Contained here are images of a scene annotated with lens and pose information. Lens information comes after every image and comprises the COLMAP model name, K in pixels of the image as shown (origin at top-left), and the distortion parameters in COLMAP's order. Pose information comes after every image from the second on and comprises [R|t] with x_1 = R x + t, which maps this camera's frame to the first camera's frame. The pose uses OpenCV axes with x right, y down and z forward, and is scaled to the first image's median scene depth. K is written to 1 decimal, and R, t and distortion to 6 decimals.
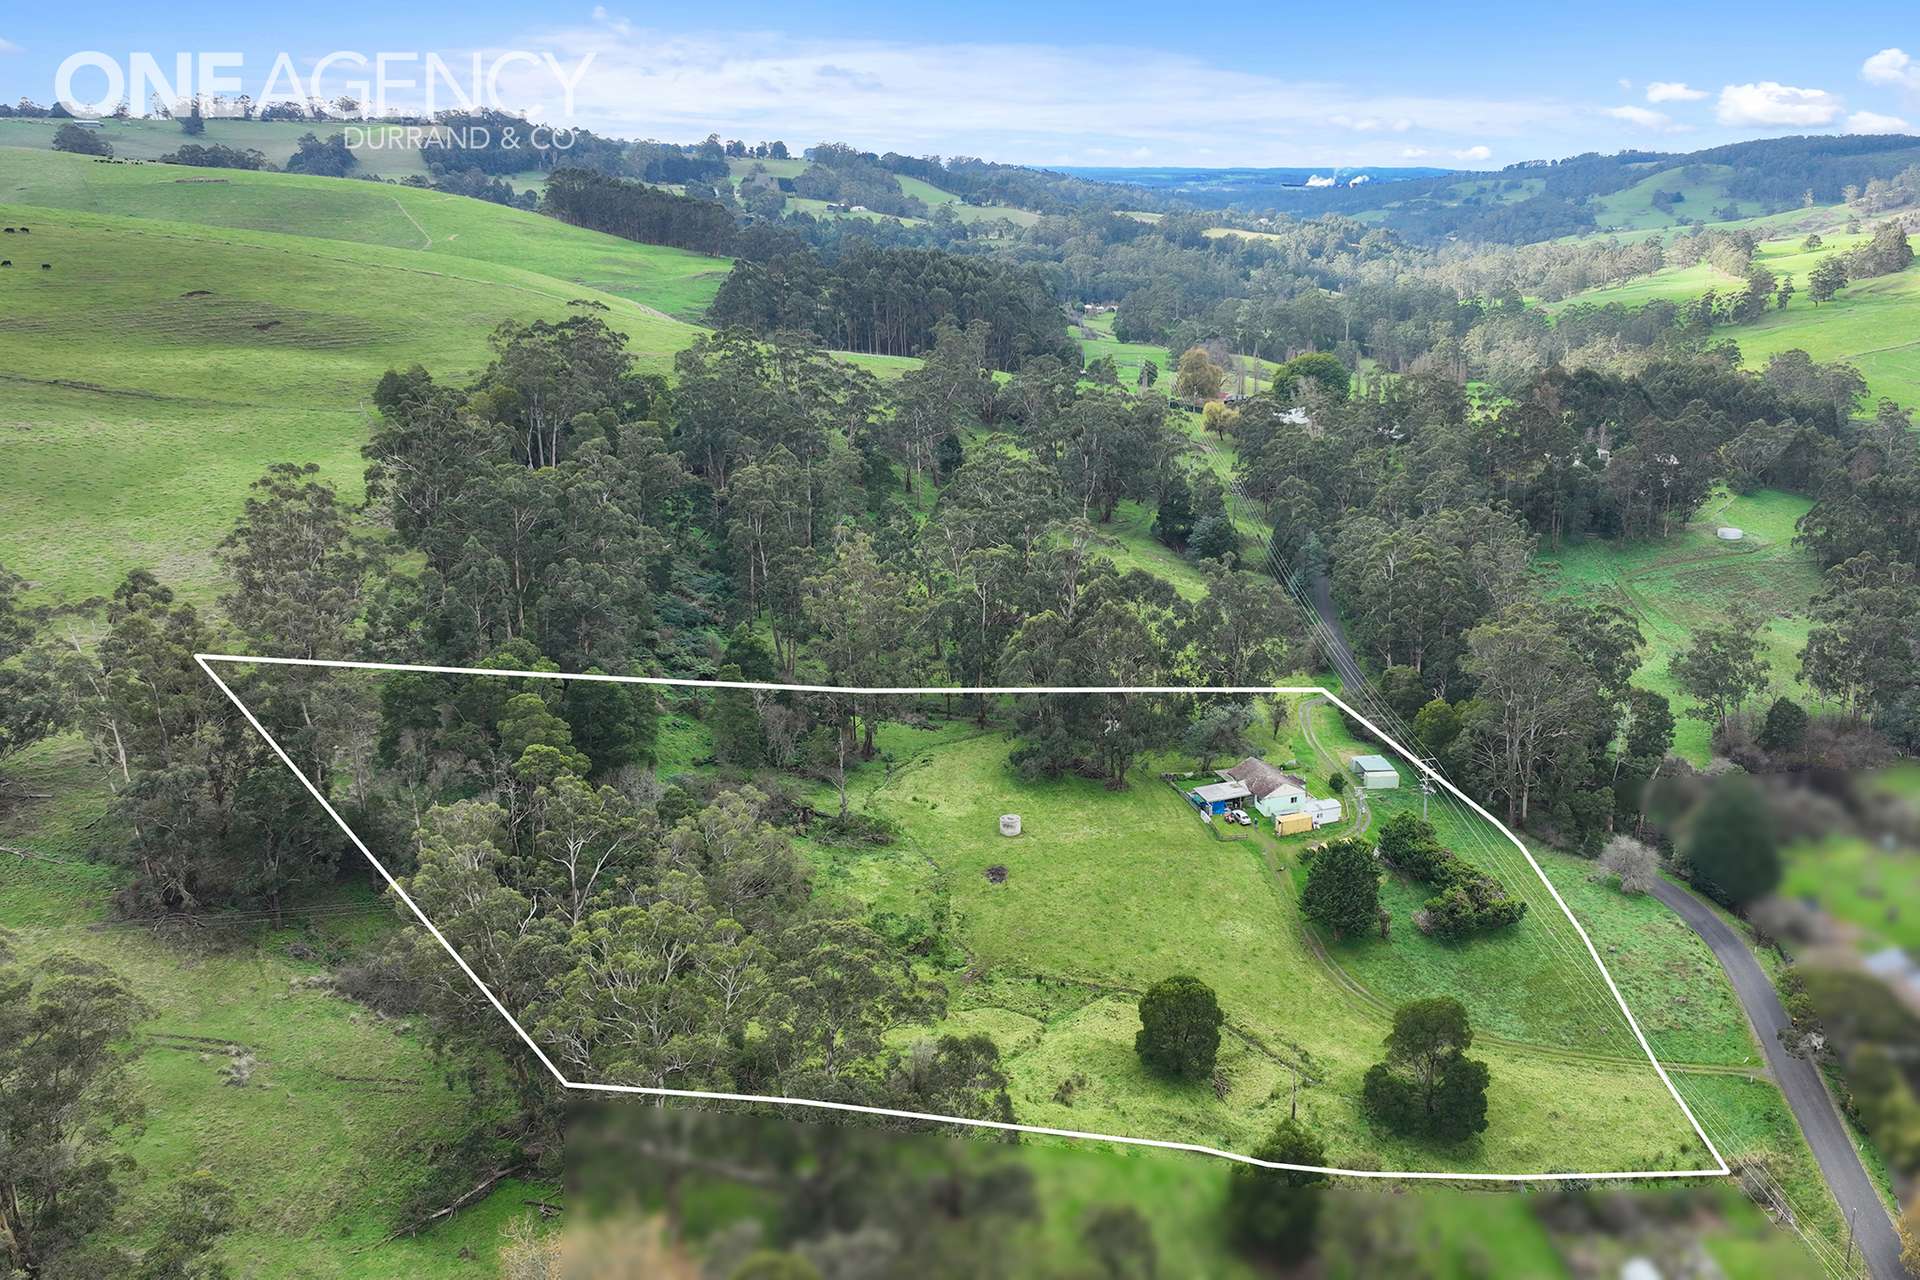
lens RADIAL K [[2255.2, 0, 961.7], [0, 2255.2, 645.0], [0, 0, 1]] dist [0.022630, 0.000000]
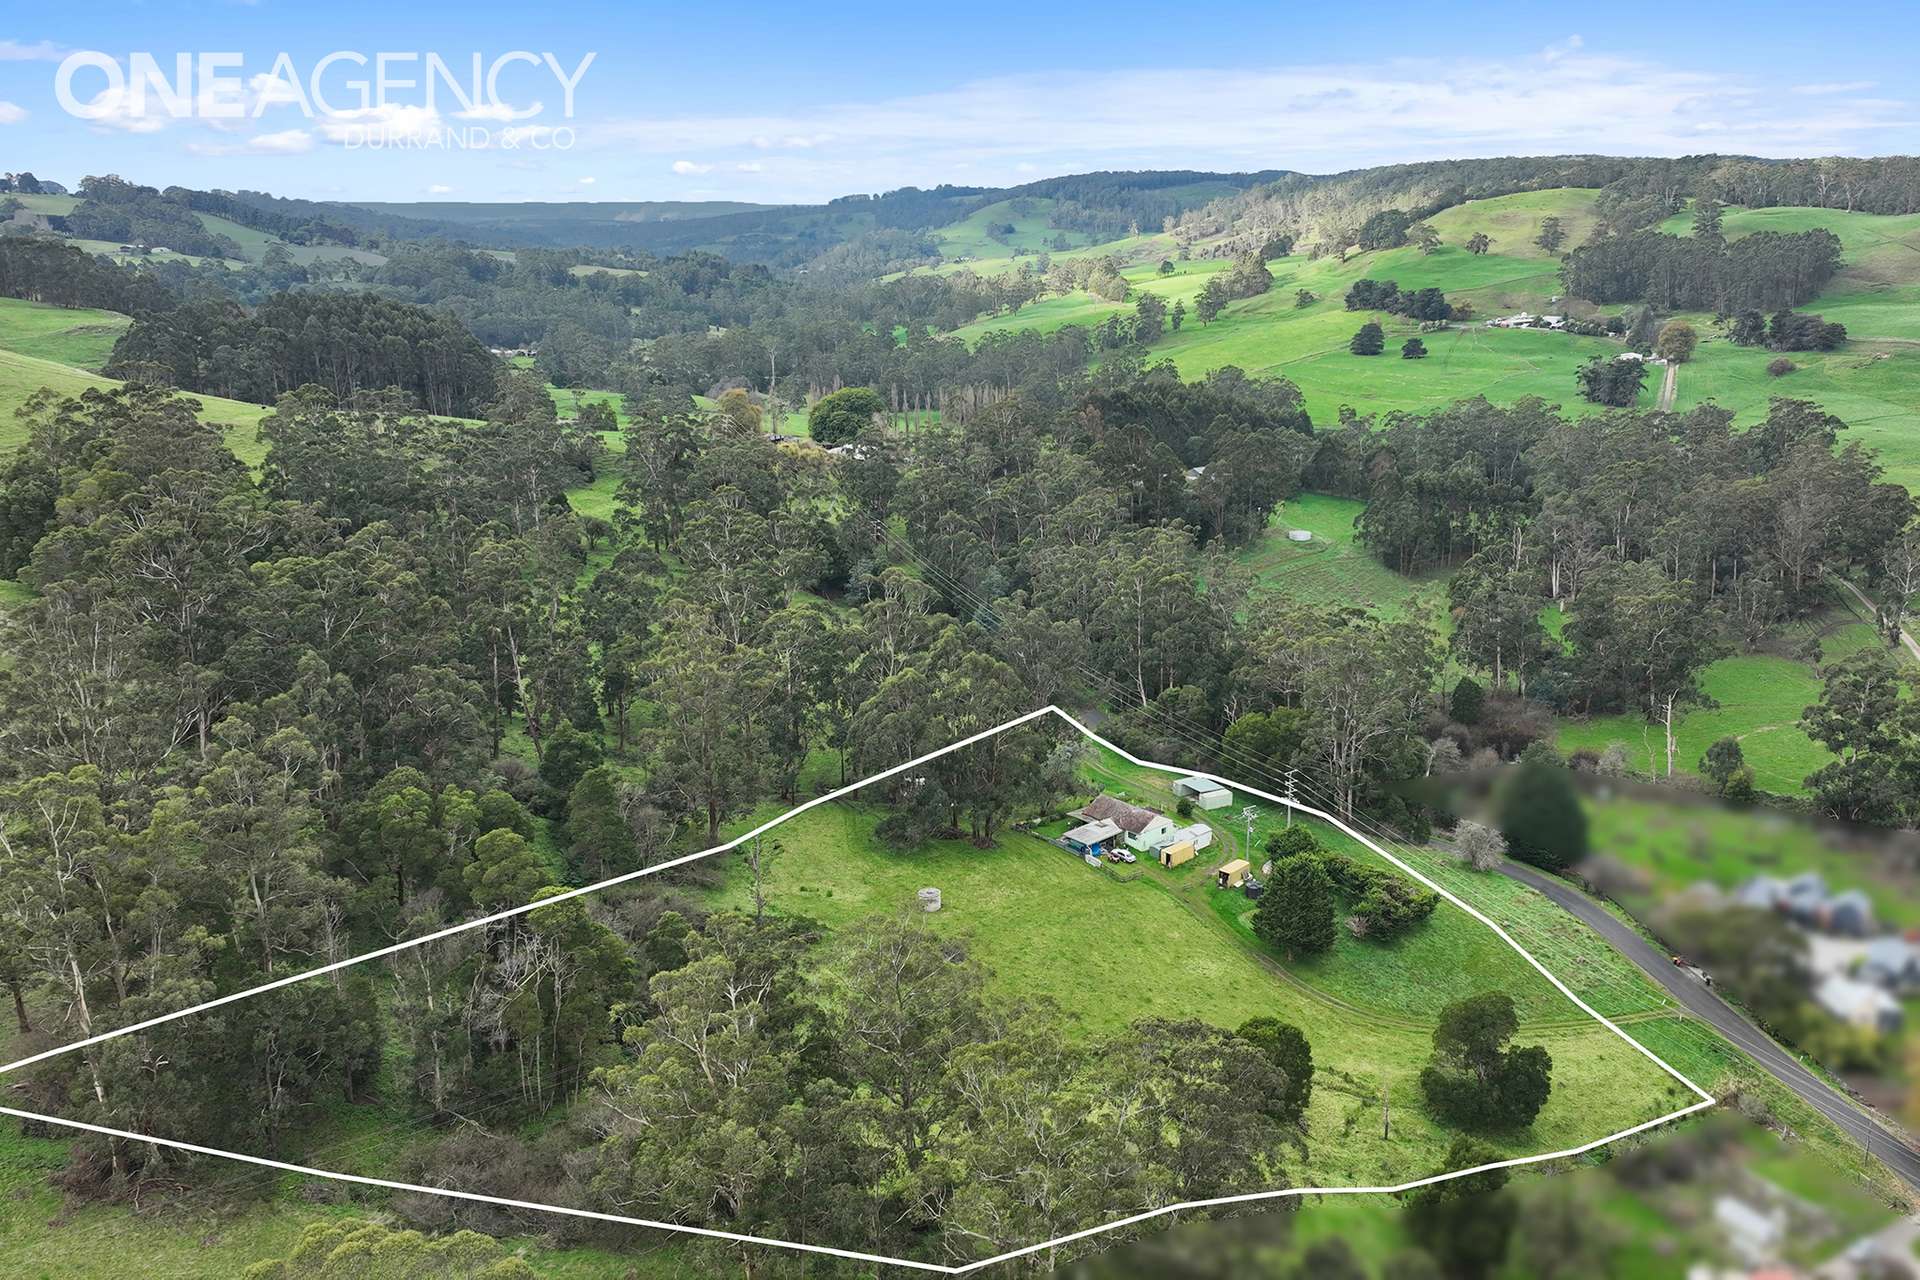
lens RADIAL K [[2255.2, 0, 960.6], [0, 2255.2, 634.4], [0, 0, 1]] dist [0.022630, 0.000000]
pose [[0.867515, -0.098592, 0.487543, -0.269431], [0.108937, 0.994023, 0.007176, -0.022619], [-0.485336, 0.046886, 0.873070, 0.114714]]
